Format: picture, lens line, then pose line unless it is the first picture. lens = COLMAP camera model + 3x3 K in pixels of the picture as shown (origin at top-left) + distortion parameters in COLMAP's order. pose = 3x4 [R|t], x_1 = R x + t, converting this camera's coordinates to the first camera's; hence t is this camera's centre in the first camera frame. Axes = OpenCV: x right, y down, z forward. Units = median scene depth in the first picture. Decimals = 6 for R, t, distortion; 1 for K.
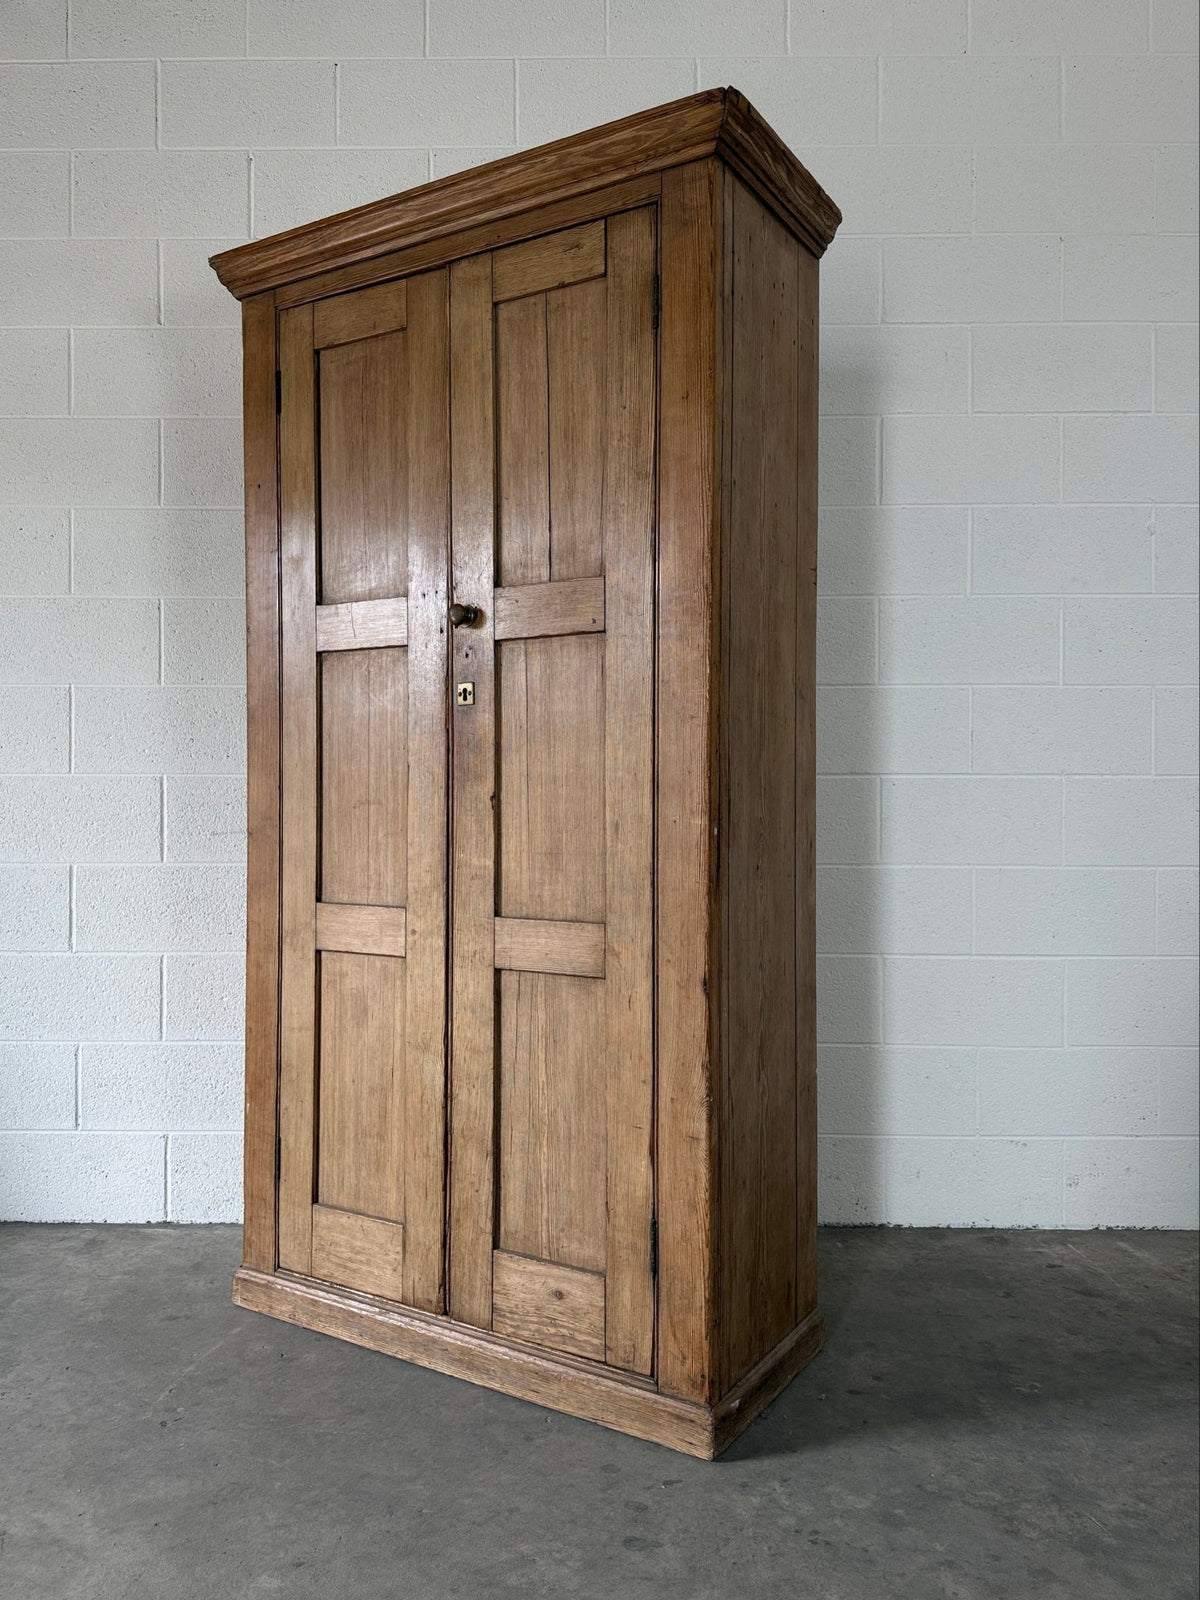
lens RADIAL K [[1219.3, 0, 555.6], [0, 1219.3, 798.8], [0, 0, 1]] dist [0.063429, -0.086618]
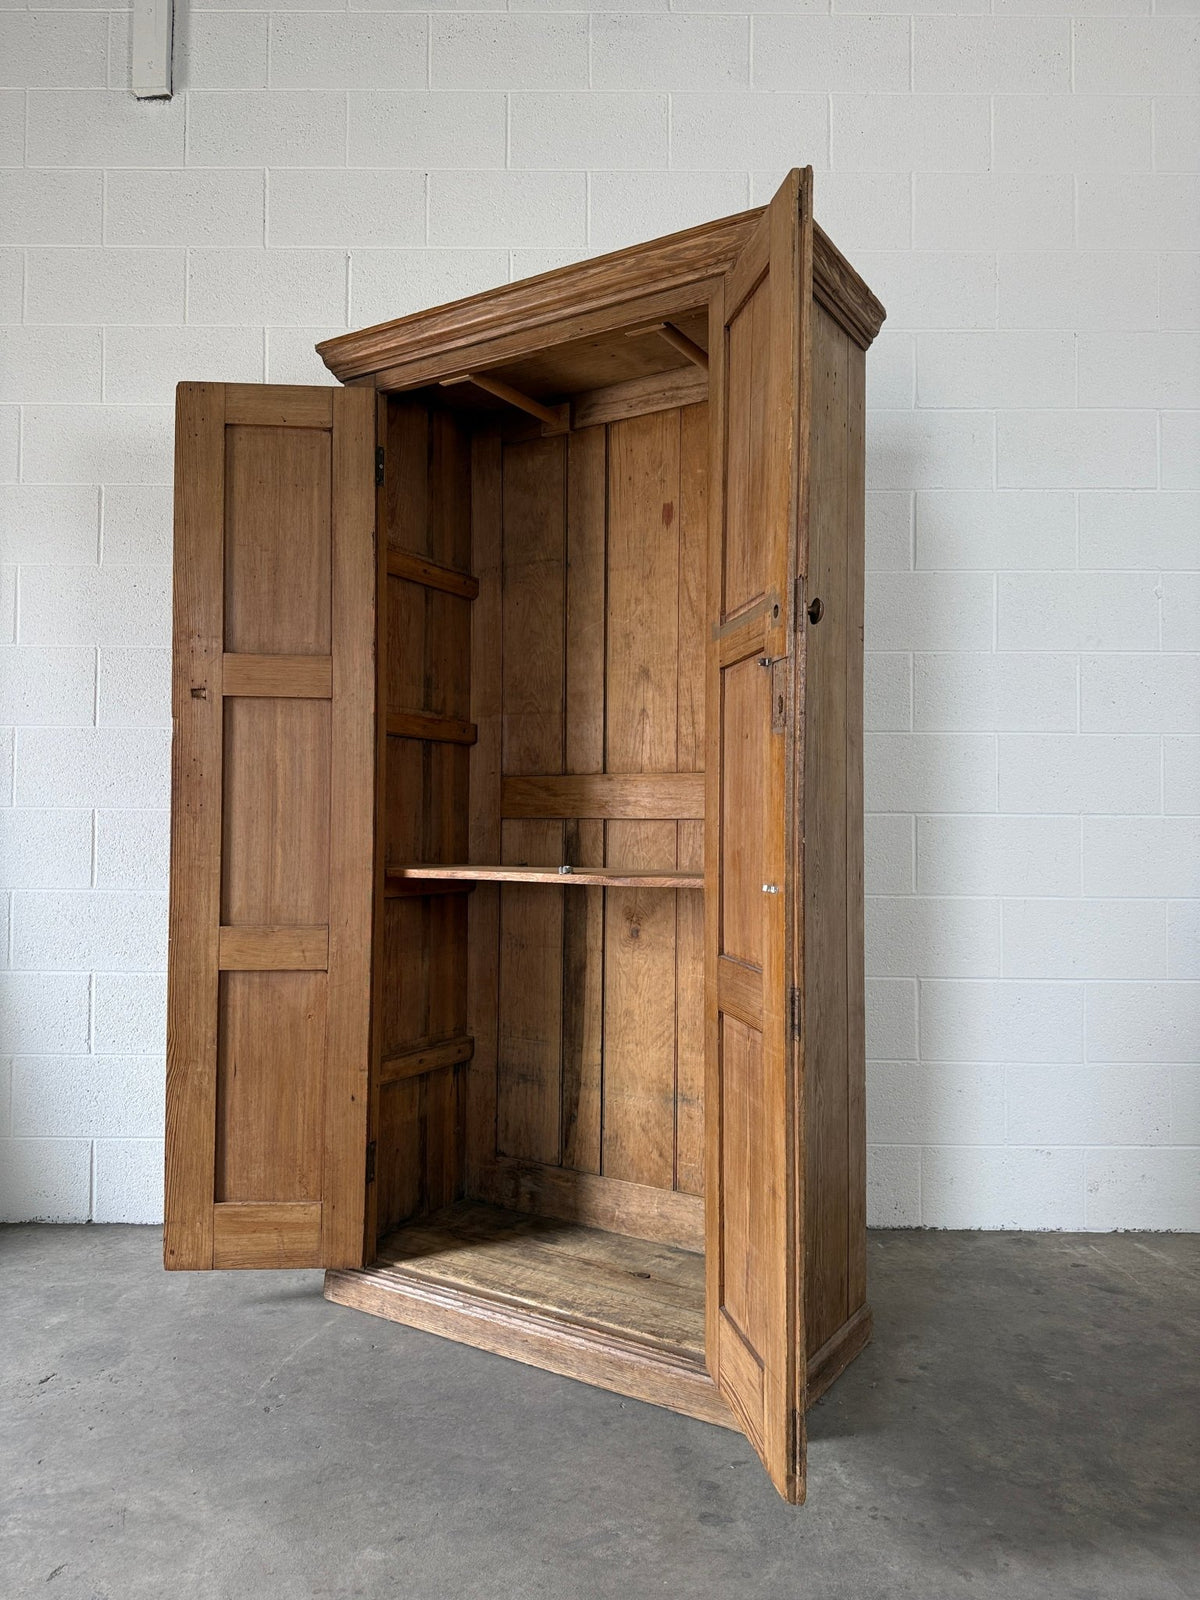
lens RADIAL K [[1125.5, 0, 604.3], [0, 1125.5, 800.9], [0, 0, 1]] dist [0.045808, -0.060225]
pose [[0.999938, 0.005485, 0.009653, -0.032406], [-0.005176, 0.999483, -0.031730, 0.003713], [-0.009822, 0.031678, 0.999450, -0.013343]]
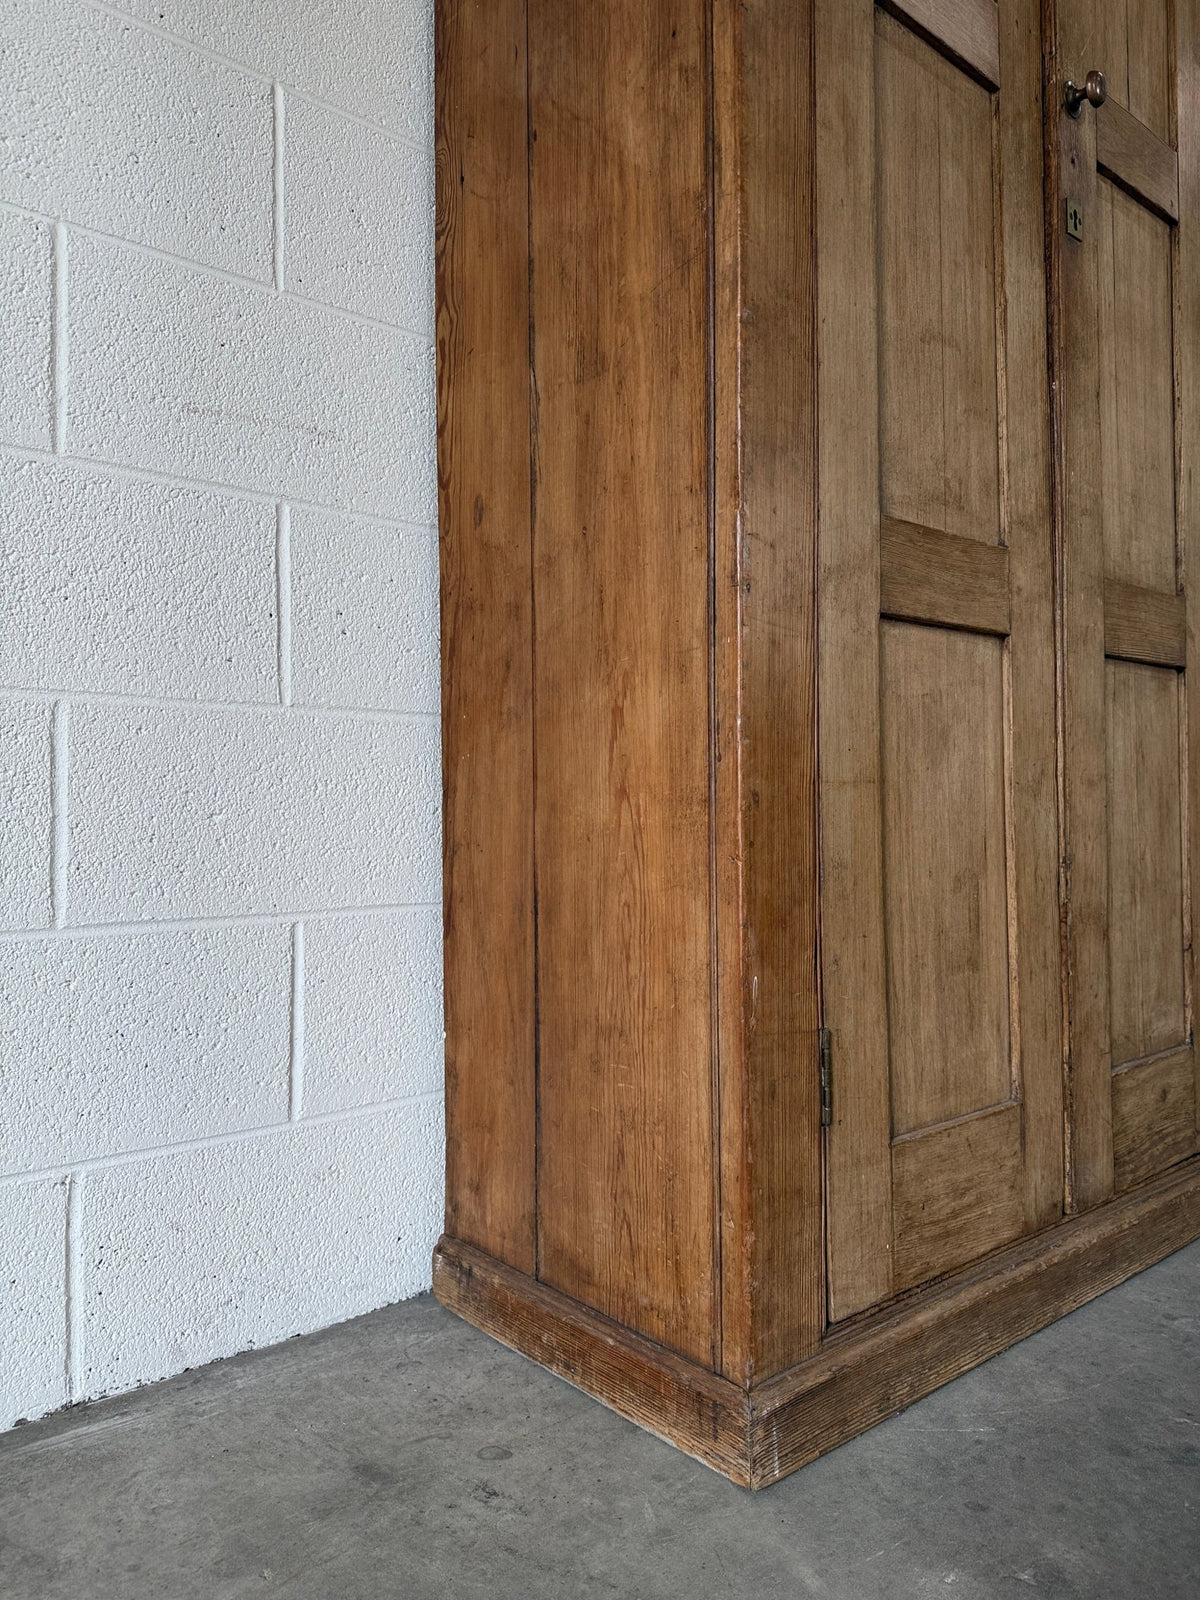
lens RADIAL K [[1125.5, 0, 614.5], [0, 1125.5, 800.1], [0, 0, 1]] dist [0.045808, -0.060225]
pose [[0.290465, 0.002006, 0.956884, -0.709132], [0.015173, 0.999862, -0.006701, 0.217191], [-0.956765, 0.016465, 0.290394, 1.066263]]
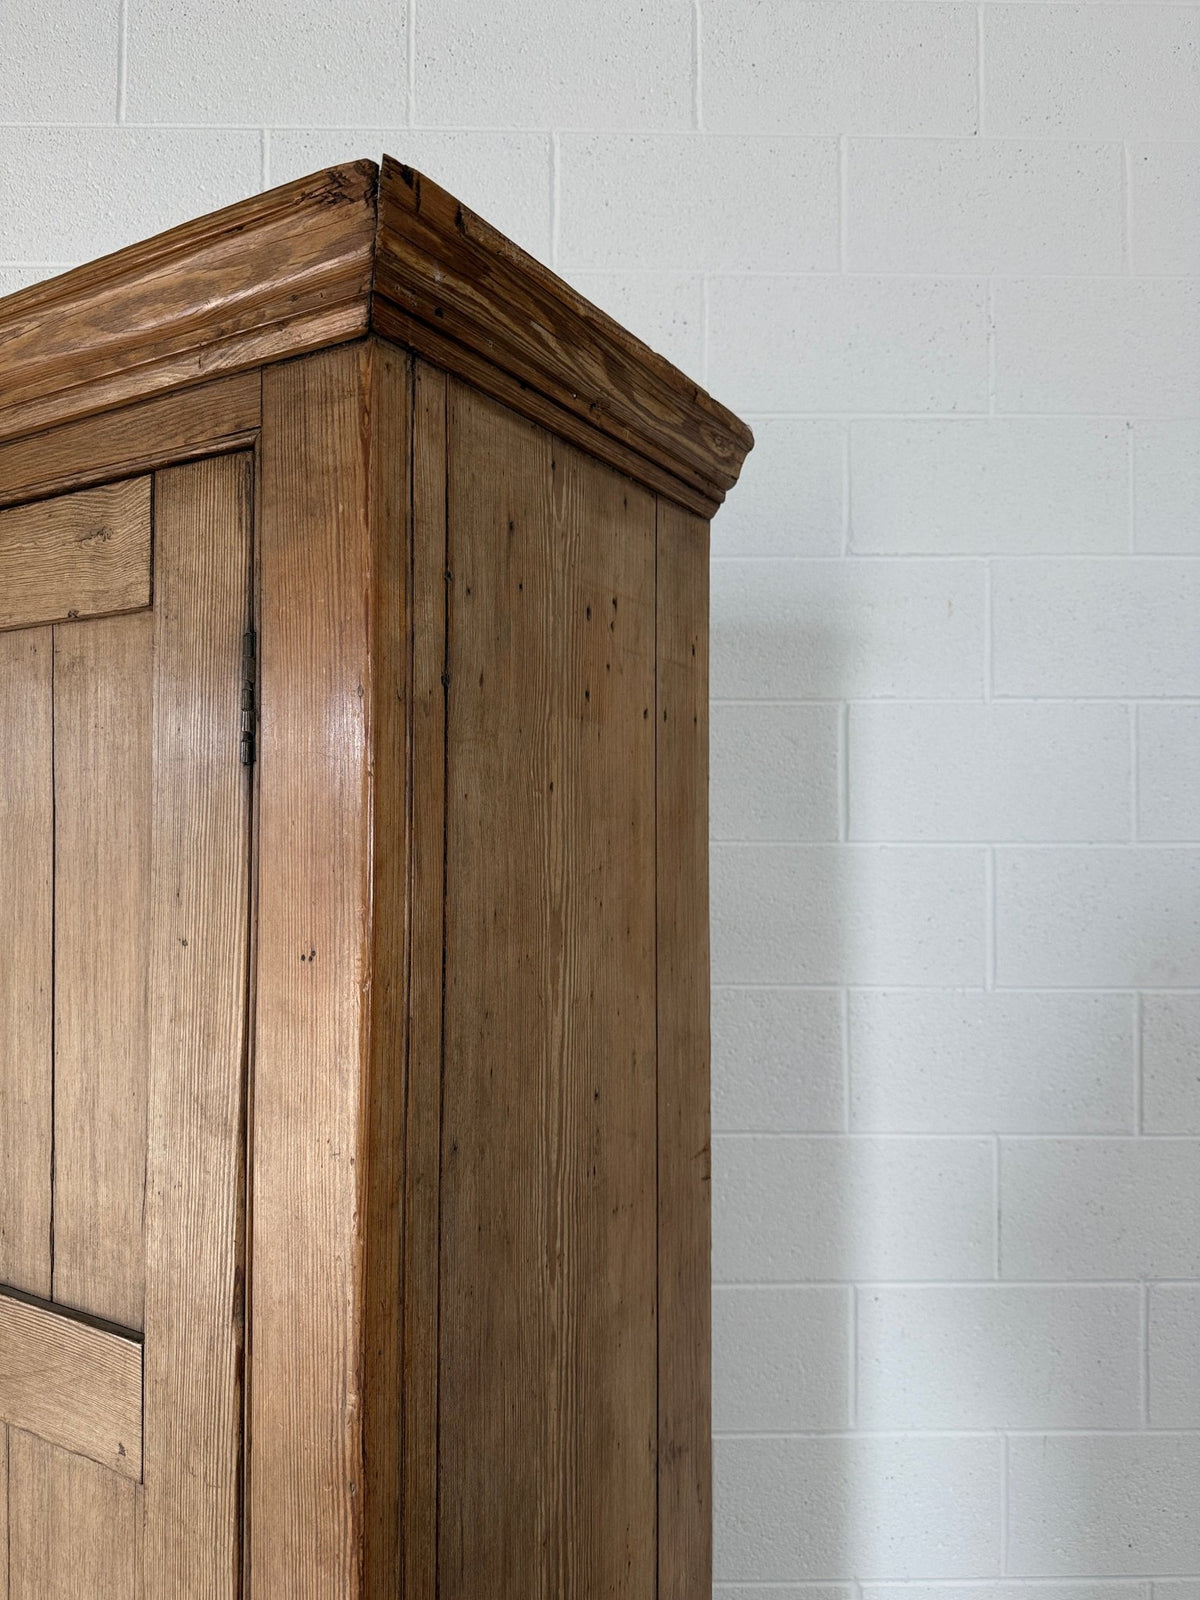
lens RADIAL K [[1125.5, 0, 599.3], [0, 1125.5, 797.2], [0, 0, 1]] dist [0.045808, -0.060225]
pose [[0.999697, 0.003897, 0.024322, 0.167370], [-0.003127, 0.999495, -0.031618, -0.327227], [-0.024433, 0.031532, 0.999204, 0.578727]]
